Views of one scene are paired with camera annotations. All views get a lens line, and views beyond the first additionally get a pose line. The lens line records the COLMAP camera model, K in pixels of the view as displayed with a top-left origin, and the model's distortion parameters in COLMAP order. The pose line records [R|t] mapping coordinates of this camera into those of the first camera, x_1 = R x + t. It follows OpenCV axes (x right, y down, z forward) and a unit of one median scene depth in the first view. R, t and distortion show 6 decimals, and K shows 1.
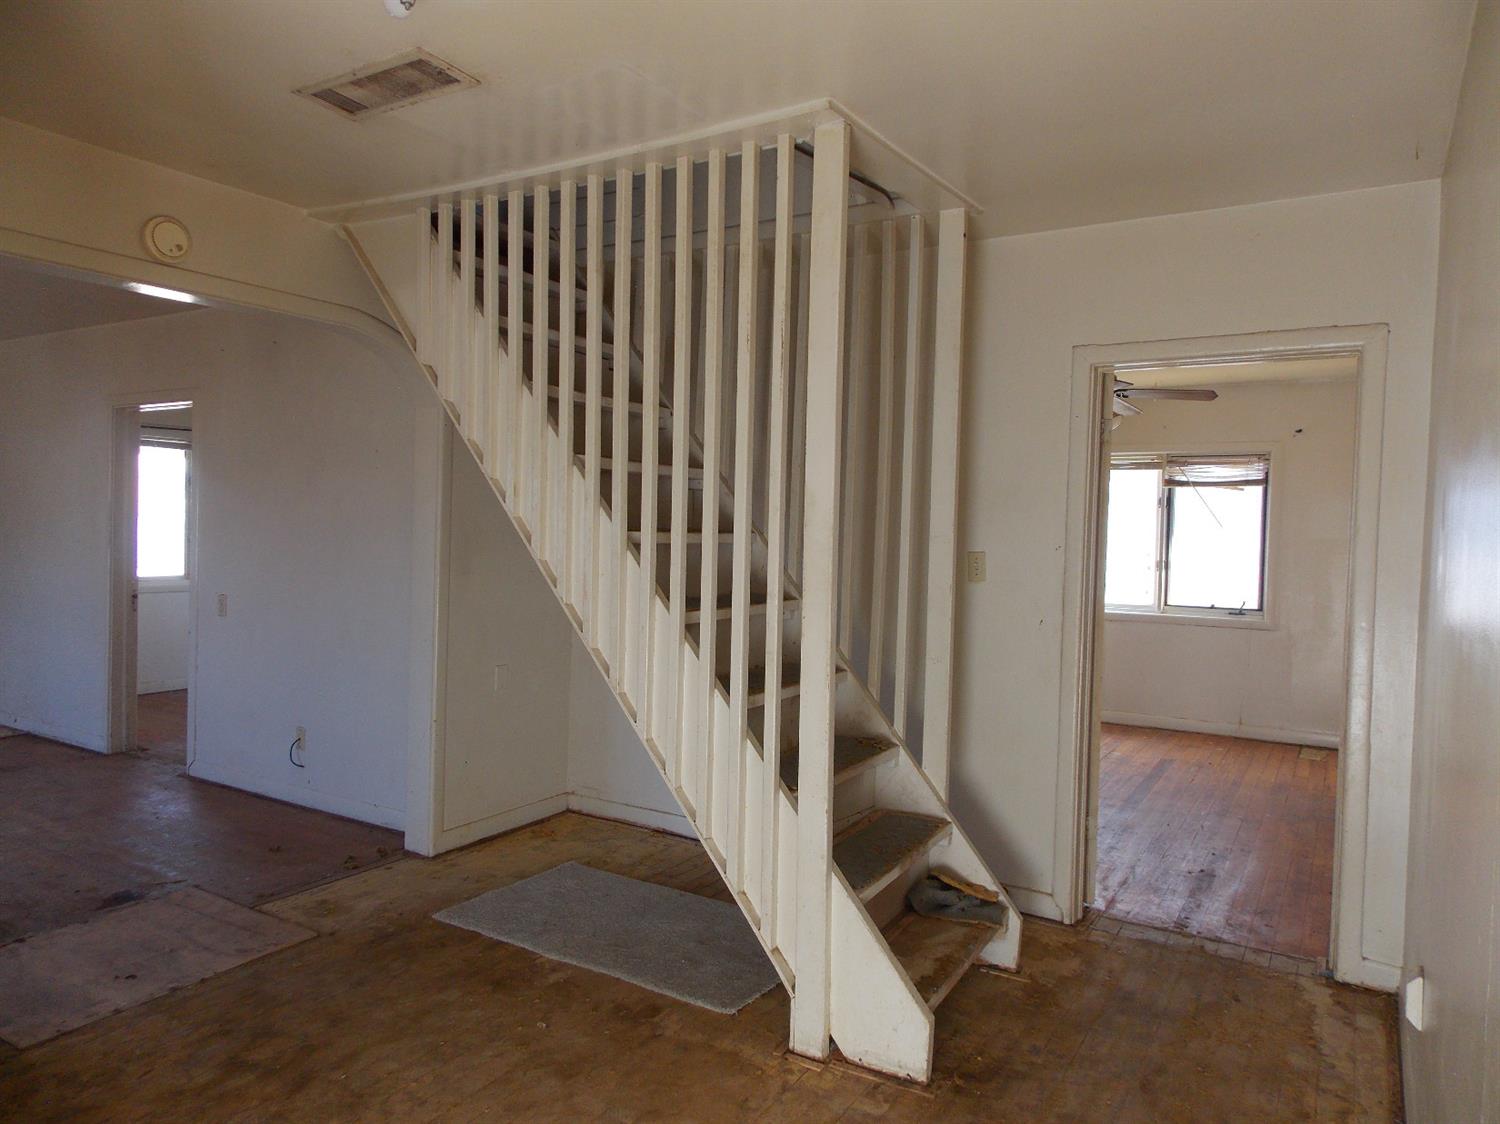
lens RADIAL K [[1000.6, 0, 766.8], [0, 1000.6, 559.2], [0, 0, 1]] dist [0.003247, 0.002512]
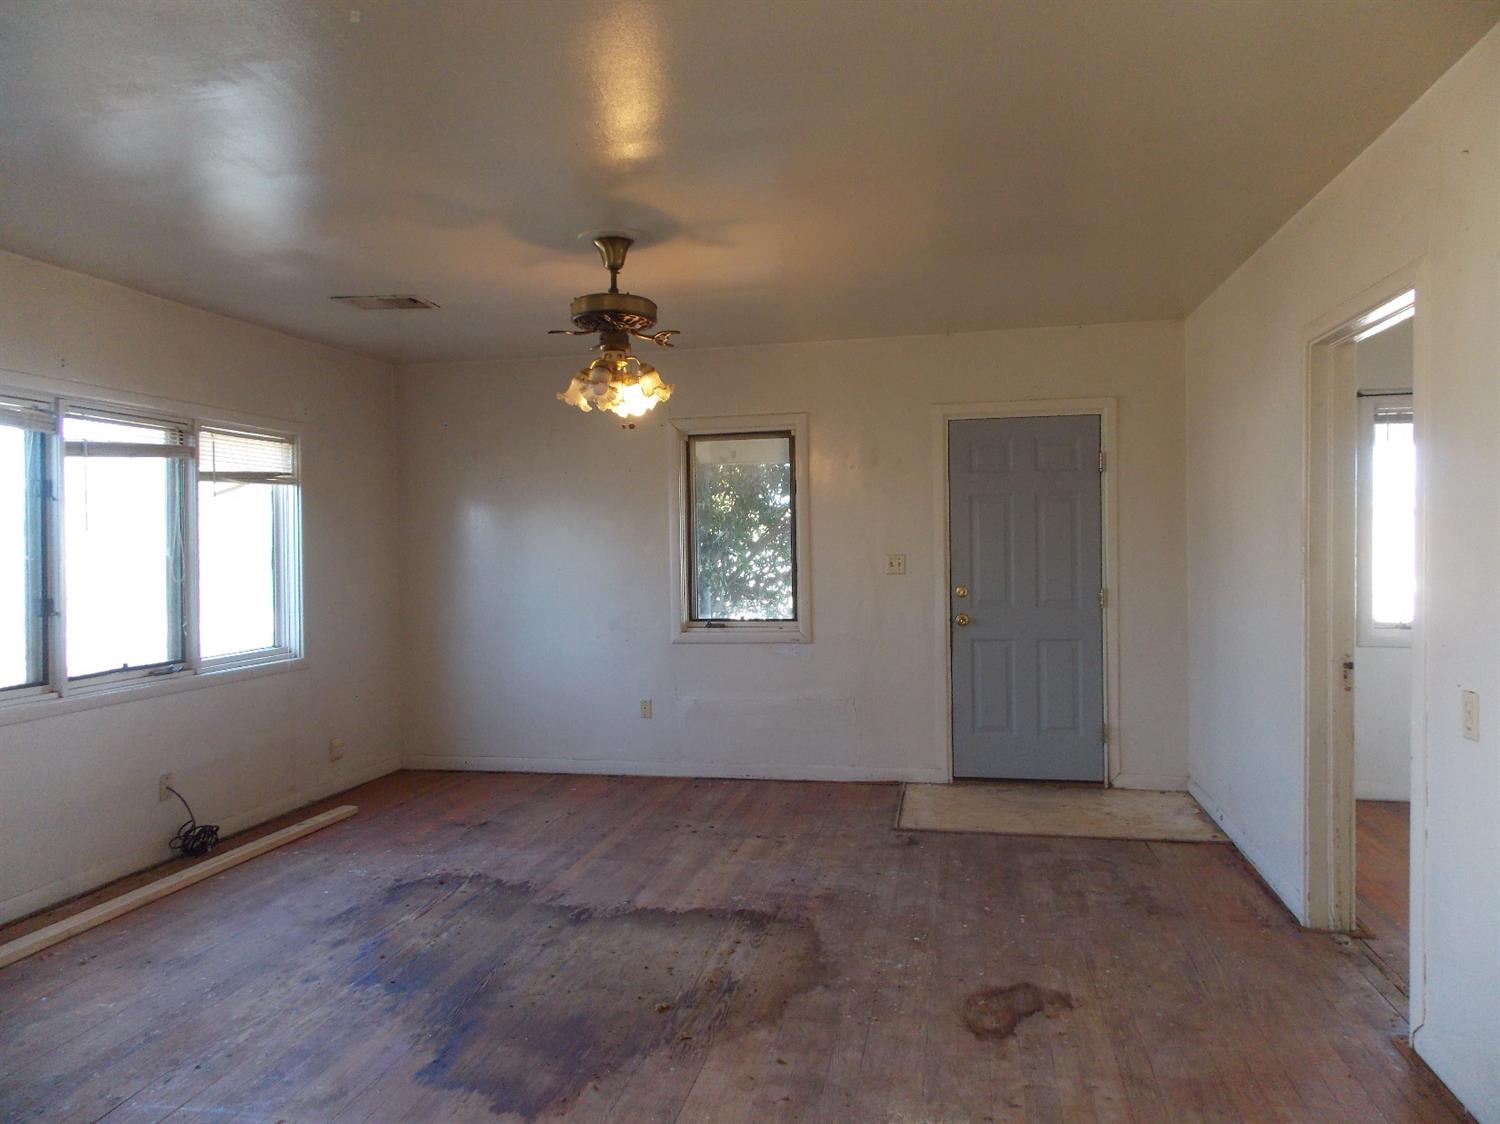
lens RADIAL K [[1000.6, 0, 766.8], [0, 1000.6, 559.2], [0, 0, 1]] dist [0.003247, 0.002512]
pose [[0.338304, -0.008422, -0.940999, -0.202878], [-0.012549, 0.999831, -0.013460, -0.012105], [0.940953, 0.016363, 0.338141, 0.494460]]
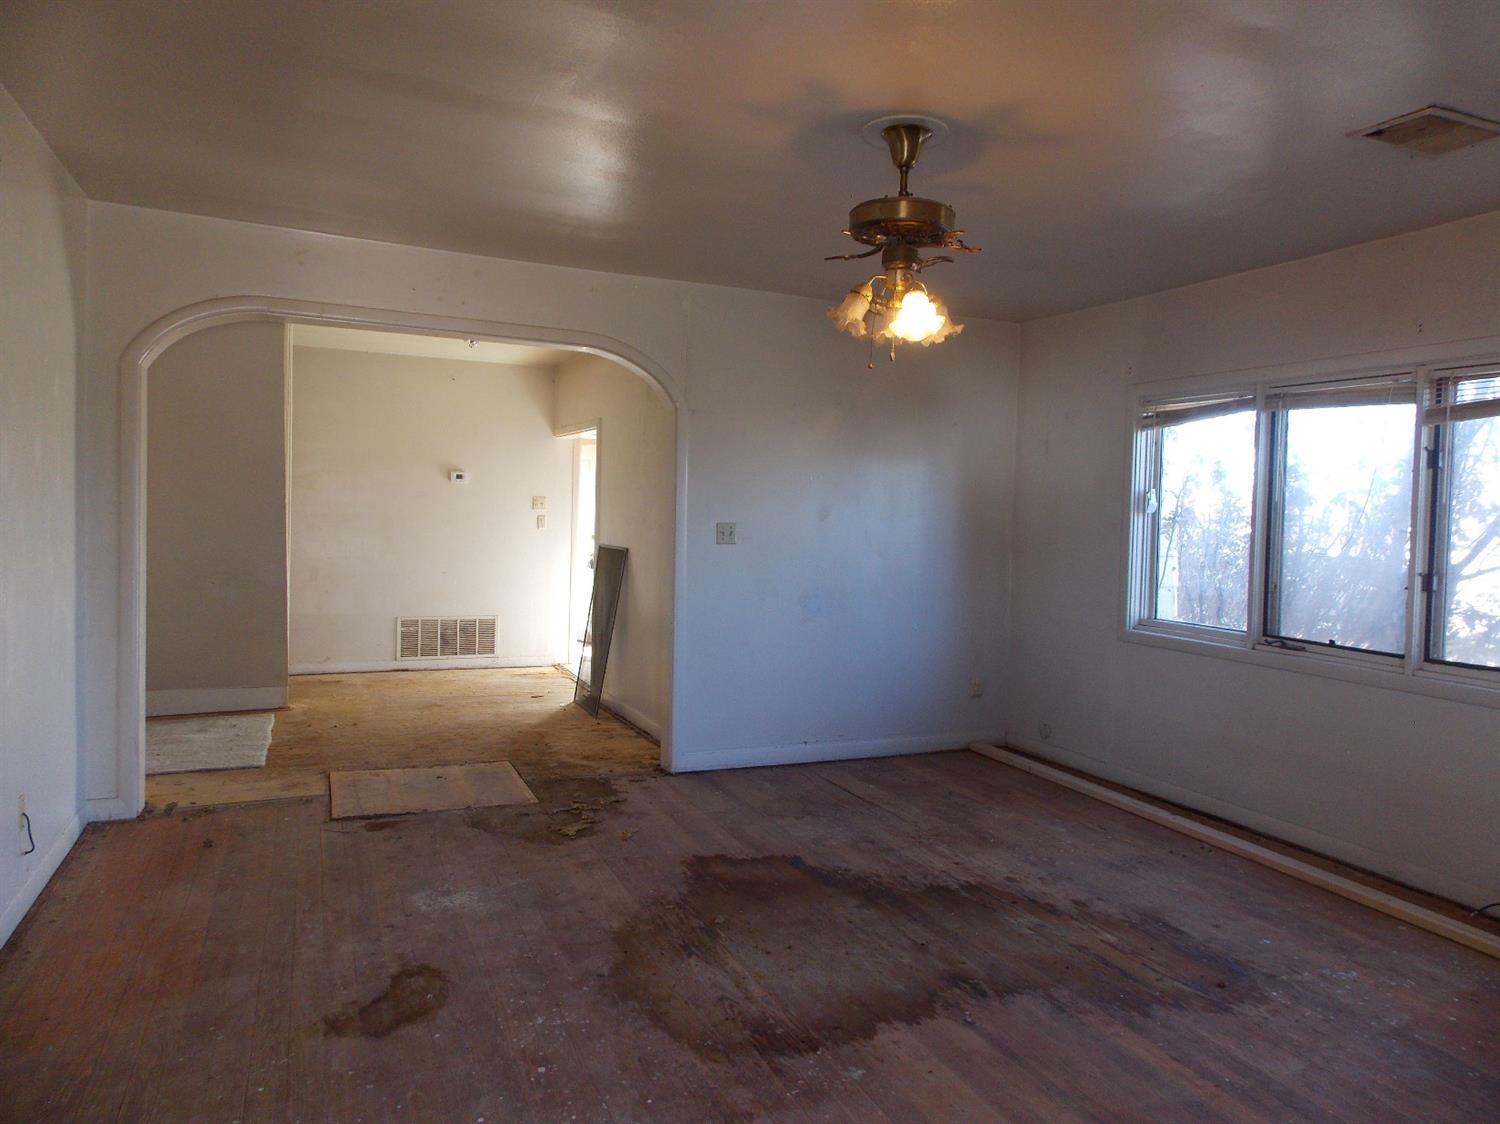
lens RADIAL K [[984.4, 0, 747.0], [0, 984.4, 542.8], [0, 0, 1]] dist [-0.005620, -0.001183]
pose [[-0.813831, -0.063329, 0.577640, -1.011325], [-0.026565, 0.997059, 0.071885, -0.042654], [-0.580494, 0.043157, -0.813120, 1.045426]]
